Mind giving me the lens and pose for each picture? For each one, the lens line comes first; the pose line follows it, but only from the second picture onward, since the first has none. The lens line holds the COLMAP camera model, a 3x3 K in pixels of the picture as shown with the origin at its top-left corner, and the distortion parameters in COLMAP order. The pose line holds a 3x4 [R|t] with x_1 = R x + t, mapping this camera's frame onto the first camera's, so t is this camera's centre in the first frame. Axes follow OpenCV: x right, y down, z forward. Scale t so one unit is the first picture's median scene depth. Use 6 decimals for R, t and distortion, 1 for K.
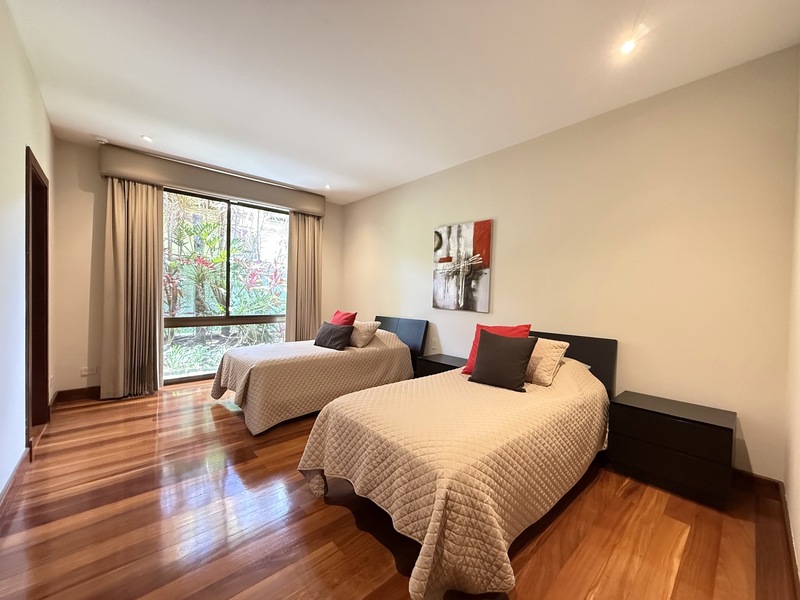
lens RADIAL K [[319.9, 0, 398.9], [0, 319.9, 299.9], [0, 0, 1]] dist [0.000649, -0.000196]
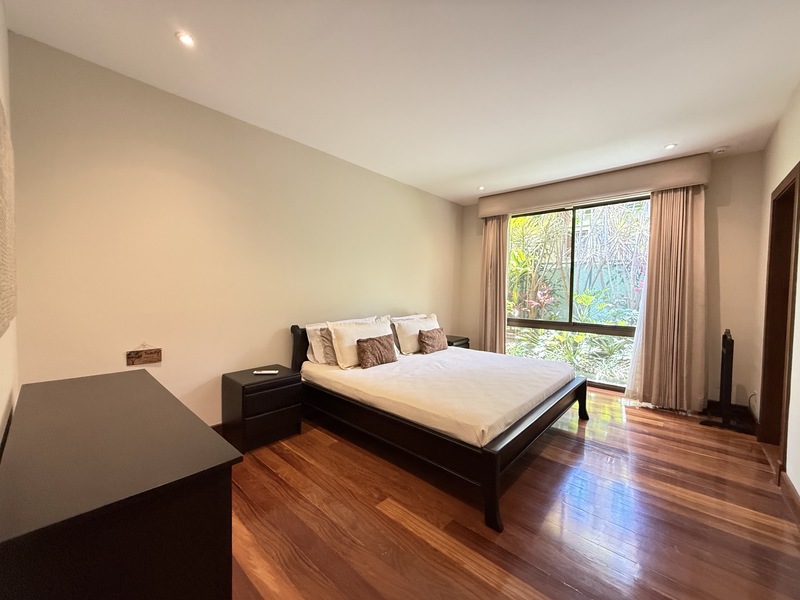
lens RADIAL K [[319.9, 0, 398.9], [0, 319.9, 299.9], [0, 0, 1]] dist [0.000649, -0.000196]
pose [[0.108183, 0.011517, -0.994064, 0.428010], [-0.035849, 0.999328, 0.007677, -0.007710], [0.993484, 0.034805, 0.108524, 0.376373]]
